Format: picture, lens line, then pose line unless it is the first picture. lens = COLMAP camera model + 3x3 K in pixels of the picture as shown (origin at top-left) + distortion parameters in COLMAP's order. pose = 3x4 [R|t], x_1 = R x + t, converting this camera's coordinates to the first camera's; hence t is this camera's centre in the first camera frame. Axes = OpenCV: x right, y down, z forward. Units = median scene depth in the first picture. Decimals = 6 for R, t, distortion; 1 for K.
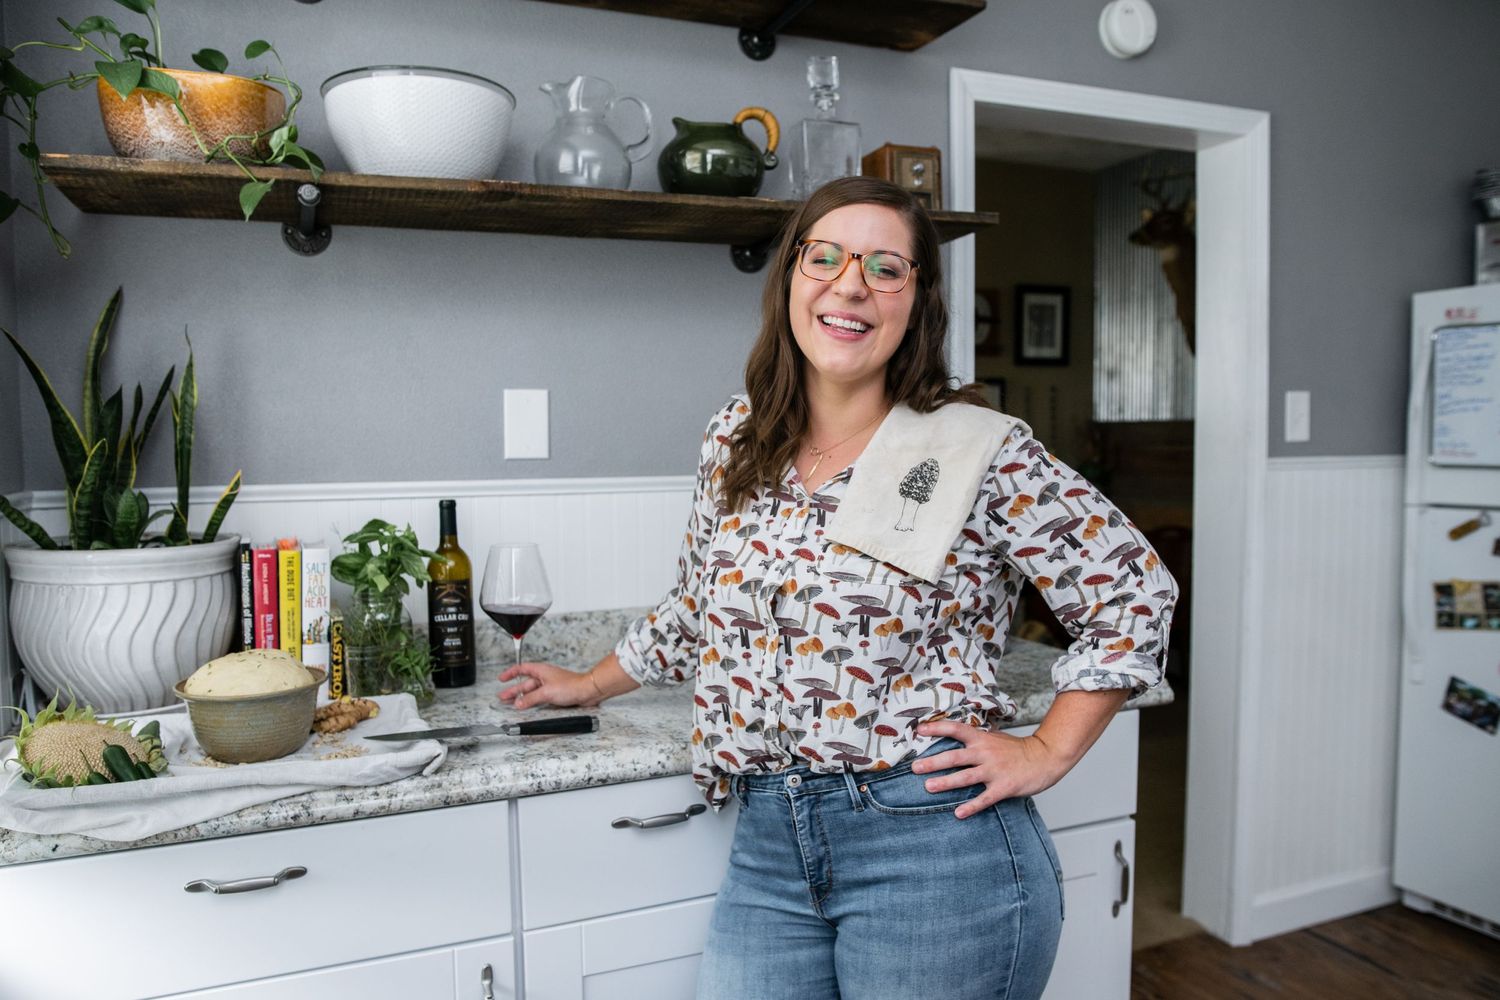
lens RADIAL K [[1018.4, 0, 722.6], [0, 1018.4, 500.9], [0, 0, 1]] dist [-0.038544, 0.005444]
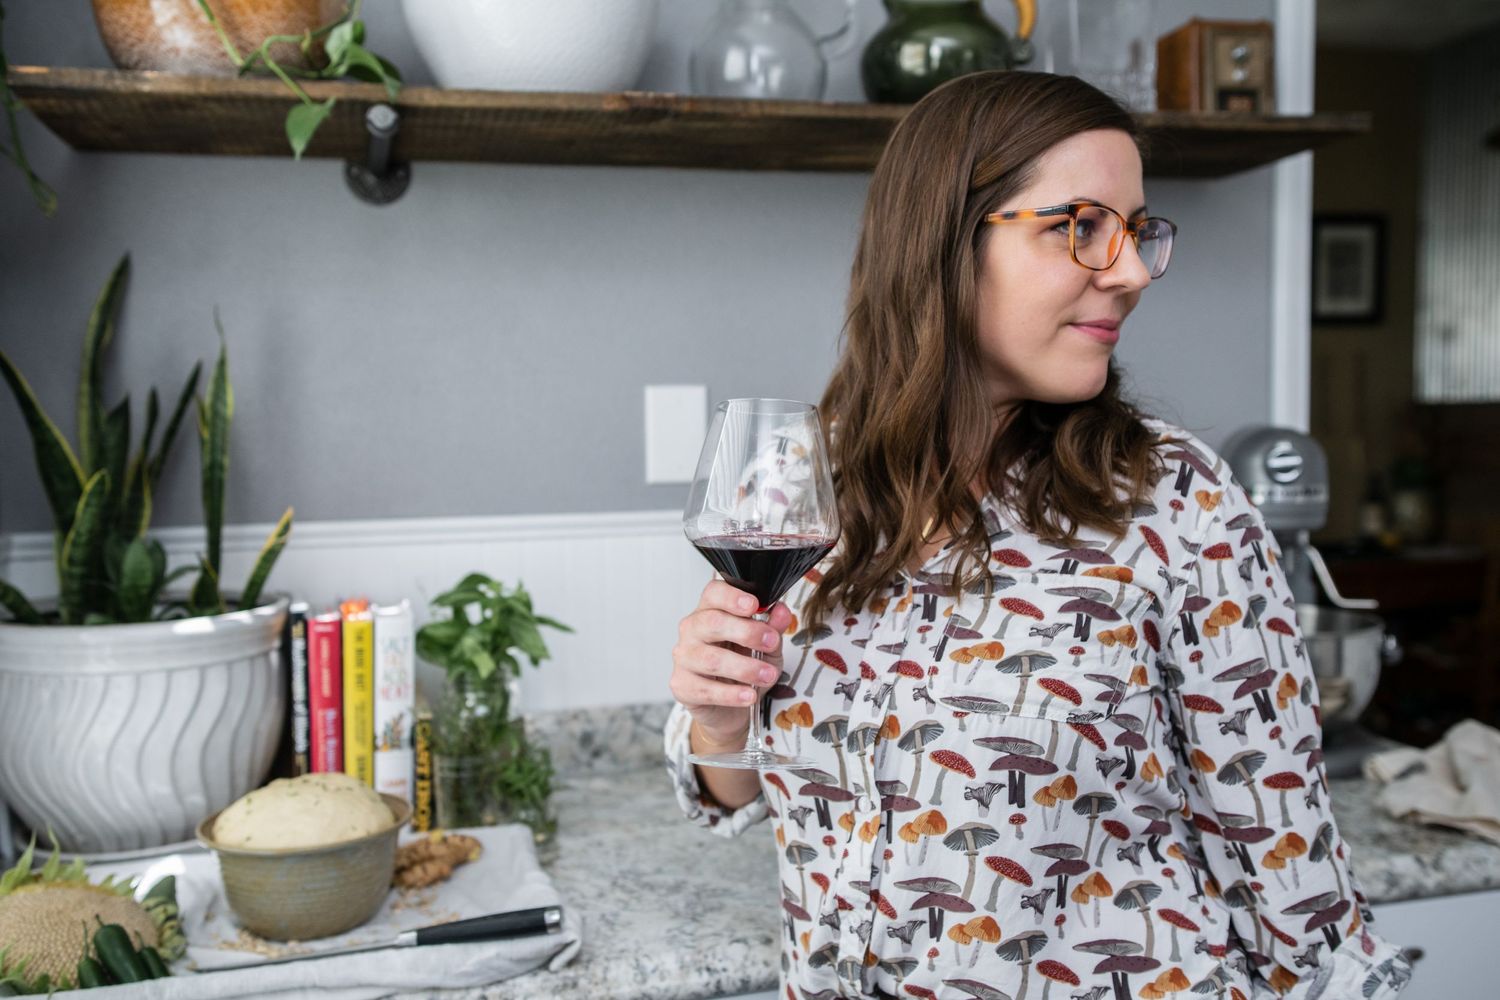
lens RADIAL K [[1300.8, 0, 749.3], [0, 1300.8, 506.8], [0, 0, 1]] dist [0.013512, 0.014347]
pose [[0.994268, -0.001326, -0.106911, -0.057104], [0.001553, 0.999997, 0.002041, -0.034318], [0.106908, -0.002195, 0.994267, 0.118592]]
